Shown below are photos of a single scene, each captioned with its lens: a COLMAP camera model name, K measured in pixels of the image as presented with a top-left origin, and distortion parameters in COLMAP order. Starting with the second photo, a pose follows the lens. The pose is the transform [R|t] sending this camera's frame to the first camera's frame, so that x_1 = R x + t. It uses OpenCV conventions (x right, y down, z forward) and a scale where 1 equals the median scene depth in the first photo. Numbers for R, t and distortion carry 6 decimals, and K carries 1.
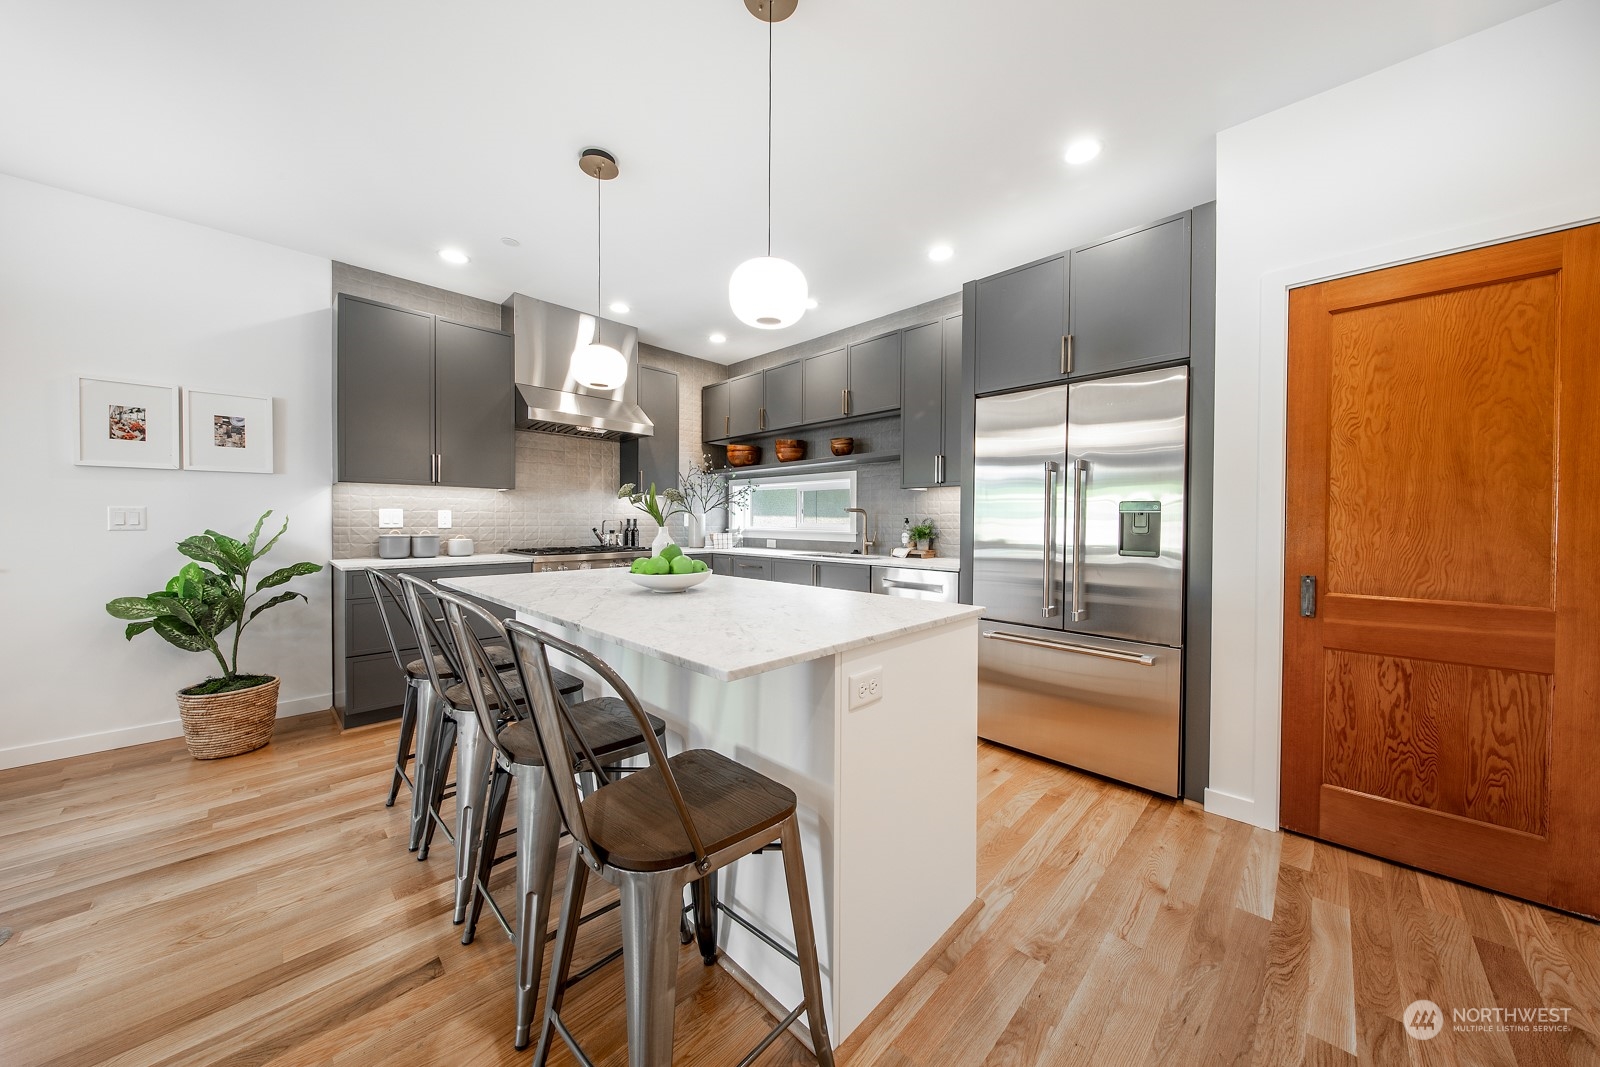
lens RADIAL K [[528.2, 0, 809.4], [0, 528.2, 524.4], [0, 0, 1]] dist [-0.010249, -0.000073]
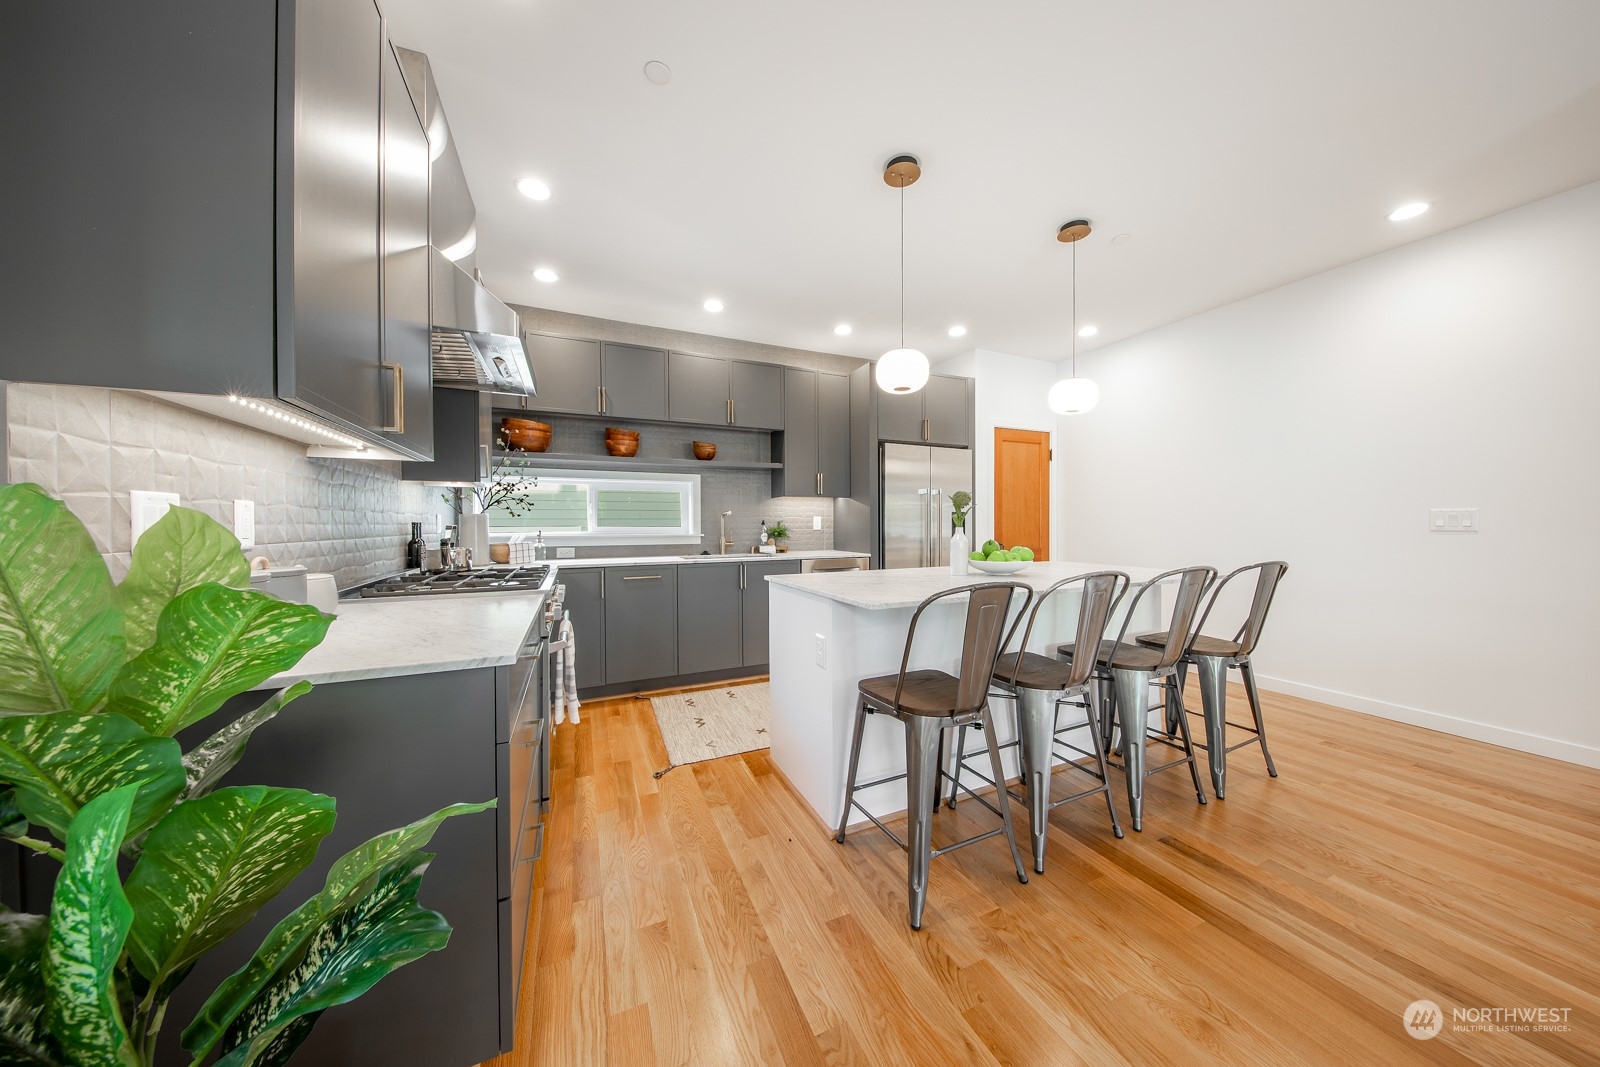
lens RADIAL K [[505.8, 0, 804.8], [0, 505.8, 522.9], [0, 0, 1]] dist [0.005317, -0.005227]
pose [[0.369983, -0.005071, 0.929025, -0.840039], [0.012140, 0.999926, 0.000624, -0.005940], [-0.928959, 0.011048, 0.370017, 0.494144]]
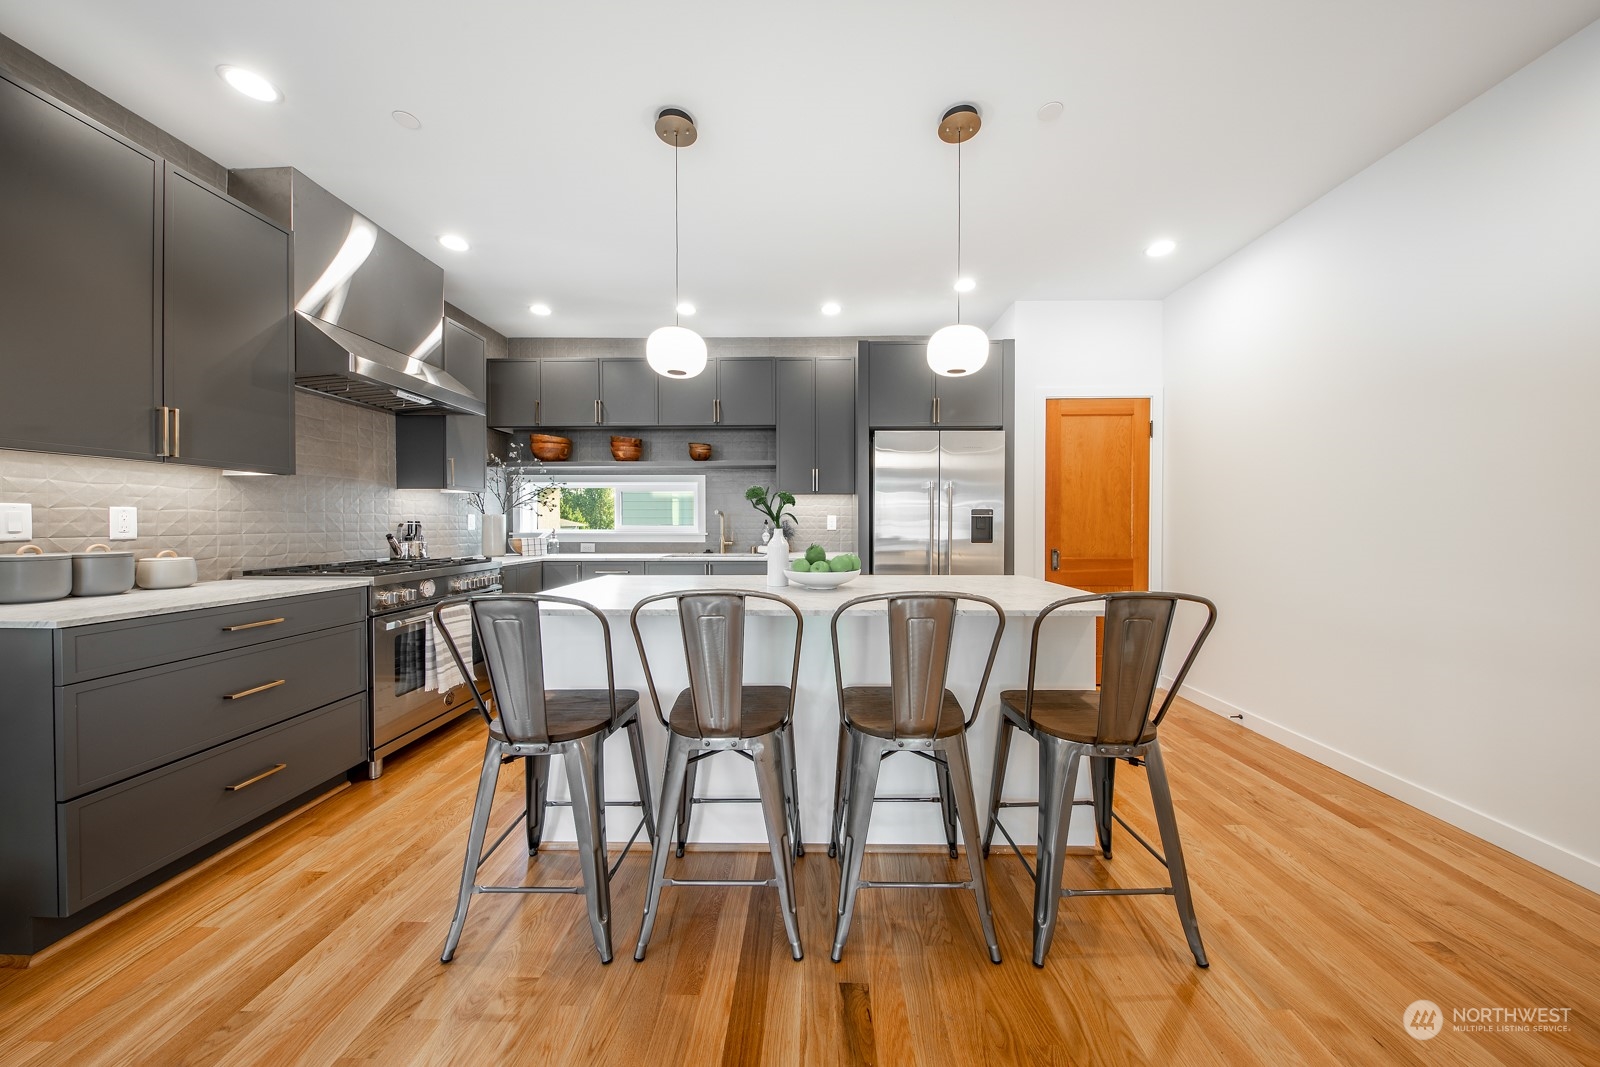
lens RADIAL K [[505.8, 0, 804.8], [0, 505.8, 522.9], [0, 0, 1]] dist [0.005317, -0.005227]
pose [[0.734157, -0.006314, 0.678950, -0.507669], [0.009093, 0.999959, -0.000534, -0.003115], [-0.678919, 0.006565, 0.734184, 0.128760]]
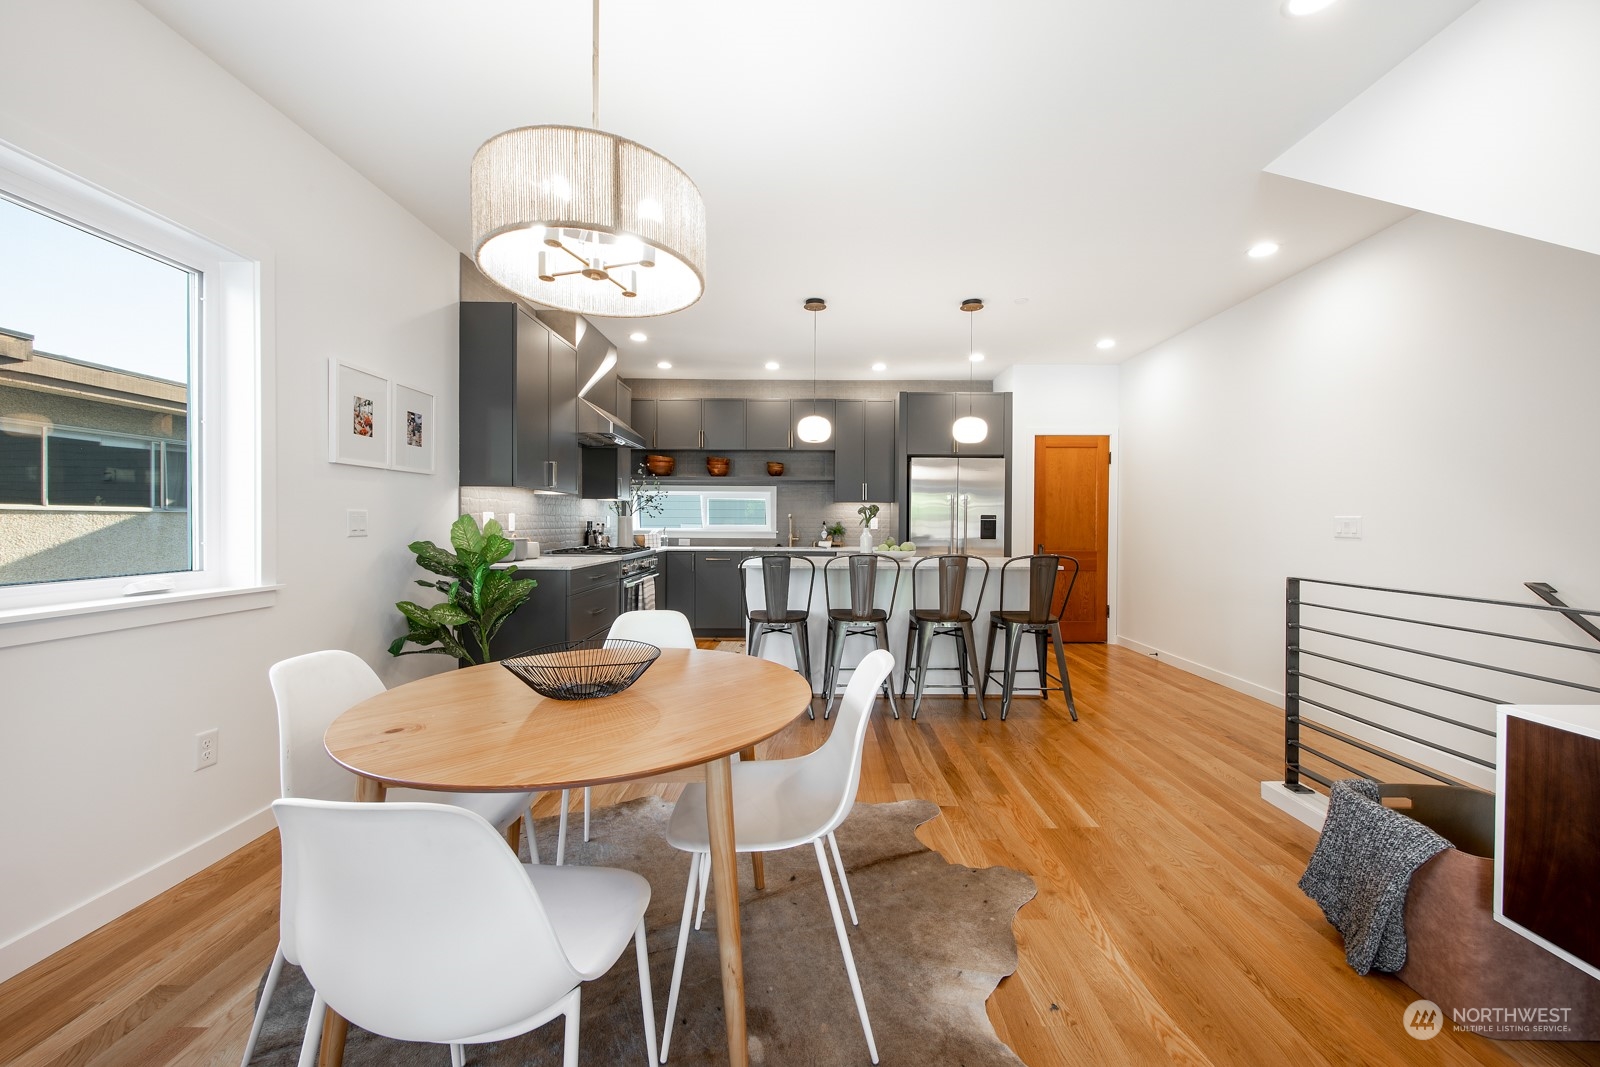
lens RADIAL K [[594.3, 0, 803.2], [0, 594.3, 517.5], [0, 0, 1]] dist [0.000170, -0.000033]
pose [[0.725906, 0.004615, 0.687779, -1.025162], [0.003116, 0.999945, -0.009999, -0.005949], [-0.687787, 0.009402, 0.725851, -0.186970]]
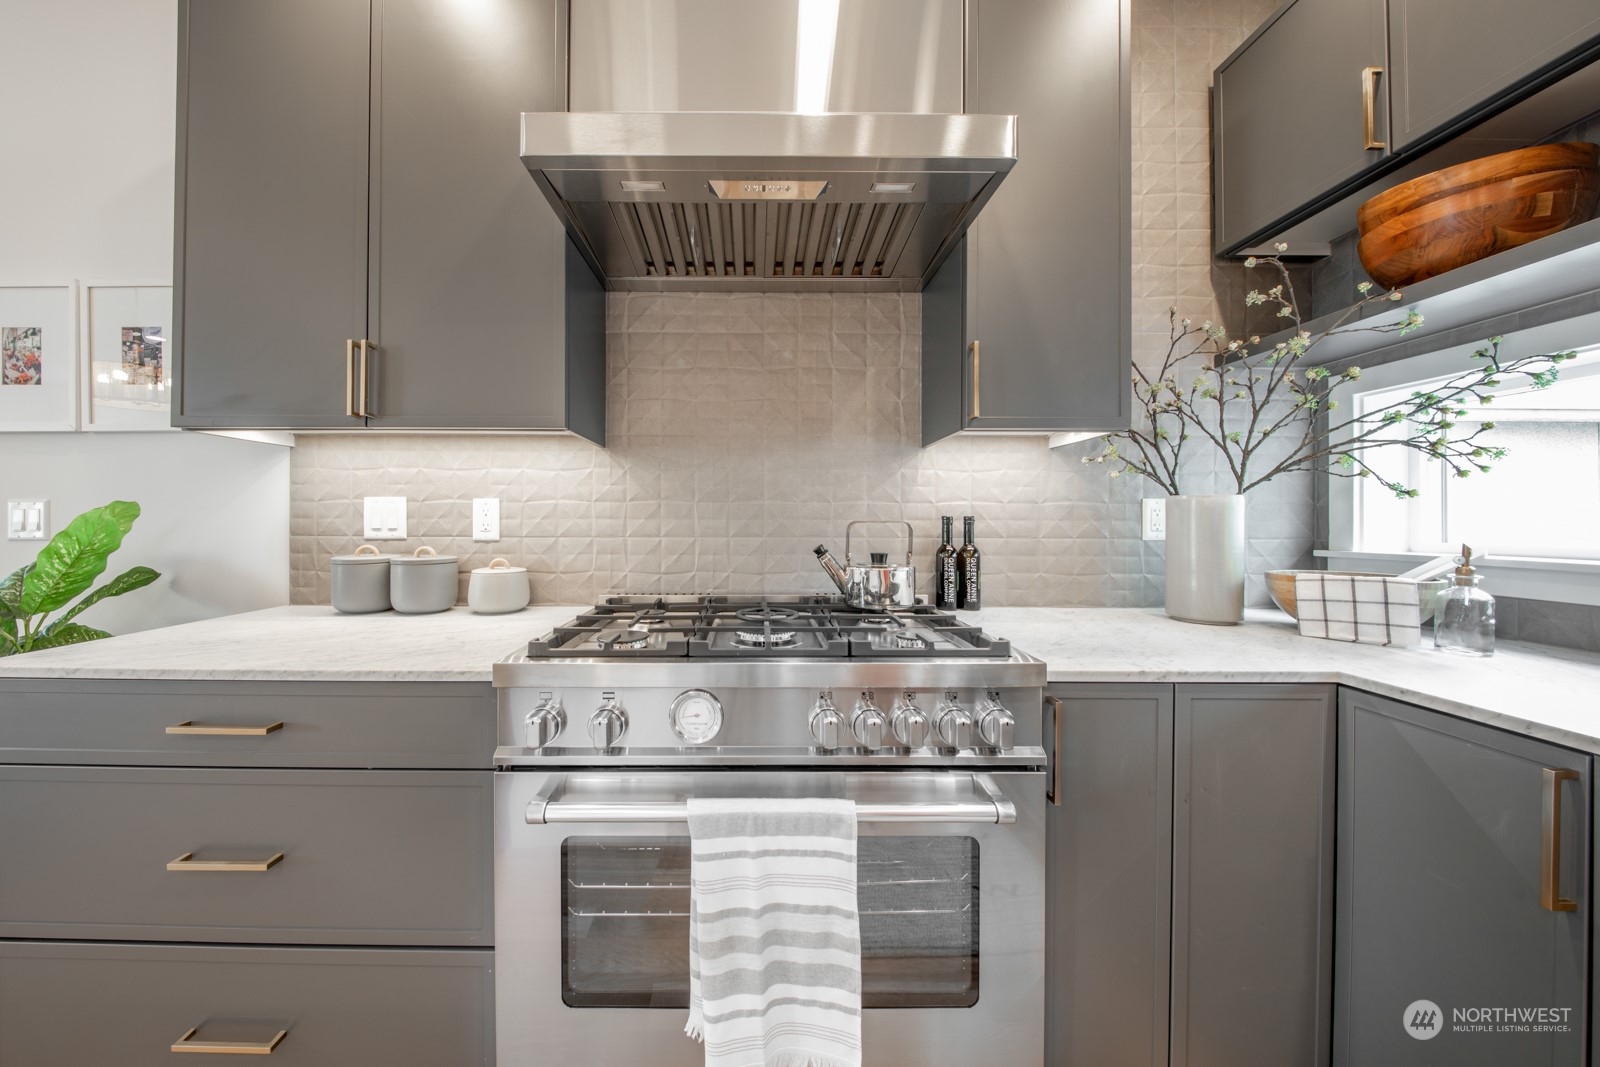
lens RADIAL K [[553.7, 0, 747.6], [0, 553.7, 523.4], [0, 0, 1]] dist [-0.000493, -0.000190]
pose [[0.685119, -0.003161, -0.728424, -0.214457], [-0.003524, 0.999965, -0.007654, -0.003810], [0.728422, 0.007811, 0.685084, 0.816316]]
